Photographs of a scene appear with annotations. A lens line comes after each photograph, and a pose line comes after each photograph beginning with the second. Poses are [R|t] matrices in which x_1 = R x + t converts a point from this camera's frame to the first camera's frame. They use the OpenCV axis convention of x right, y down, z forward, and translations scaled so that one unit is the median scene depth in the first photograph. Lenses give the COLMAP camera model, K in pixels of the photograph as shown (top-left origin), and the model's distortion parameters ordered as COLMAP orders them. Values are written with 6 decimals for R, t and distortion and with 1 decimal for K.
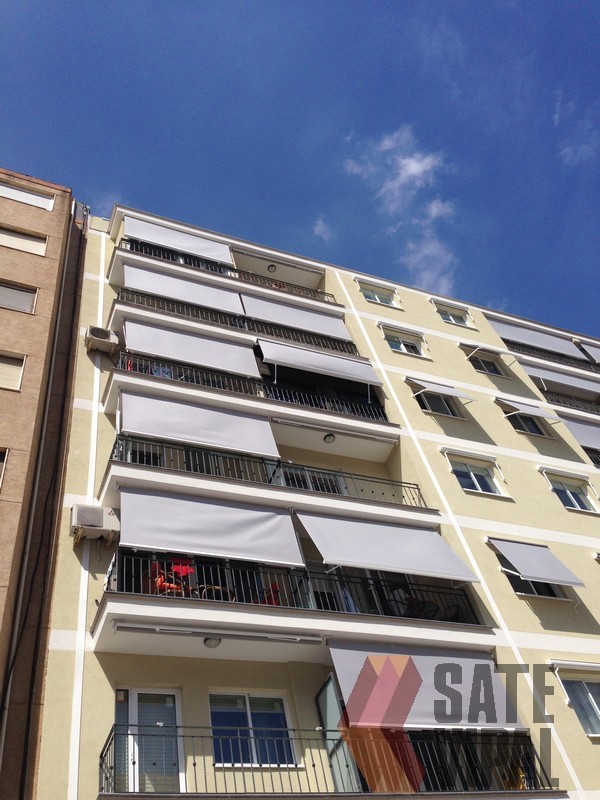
lens RADIAL K [[733.9, 0, 301.8], [0, 733.9, 368.5], [0, 0, 1]] dist [0.102711, -0.135423]
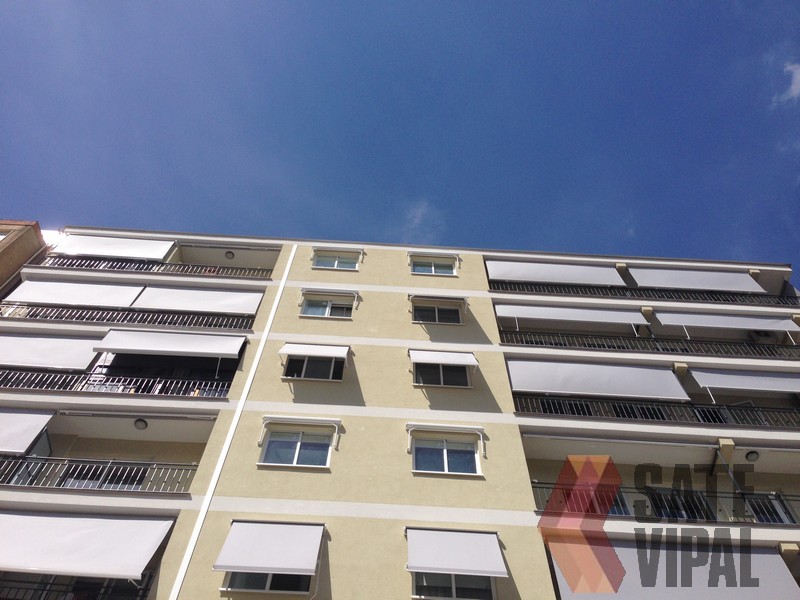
lens RADIAL K [[770.2, 0, 400.0], [0, 770.2, 300.0], [0, 0, 1]] dist [0.024099, -0.004456]
pose [[0.924765, -0.195167, -0.326680, 0.457455], [0.149951, 0.975899, -0.158546, 0.101100], [0.349750, 0.097631, 0.931742, 0.187441]]
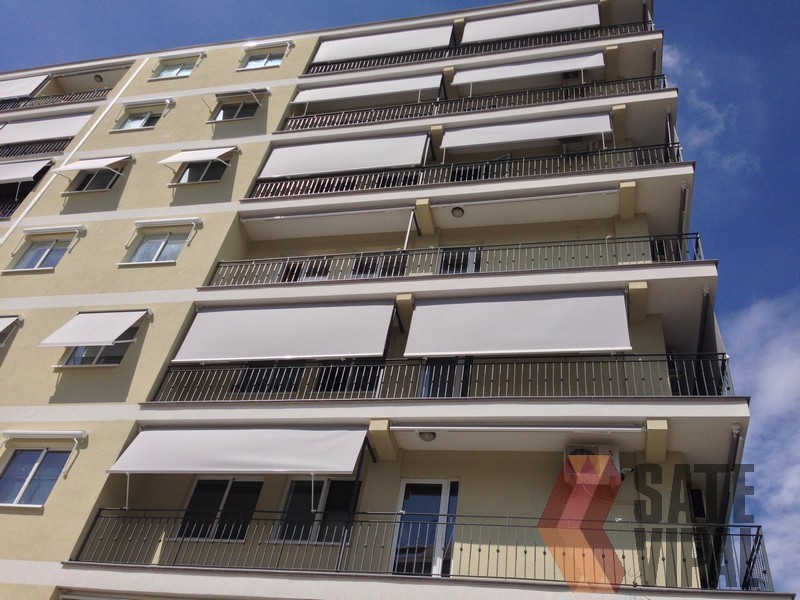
lens RADIAL K [[754.5, 0, 400.0], [0, 754.5, 300.0], [0, 0, 1]] dist [0.123975, -0.213884]
pose [[0.780500, -0.172727, -0.600820, 0.839594], [0.266341, 0.961362, 0.069615, 0.185123], [0.565581, -0.214358, 0.796347, 0.338354]]
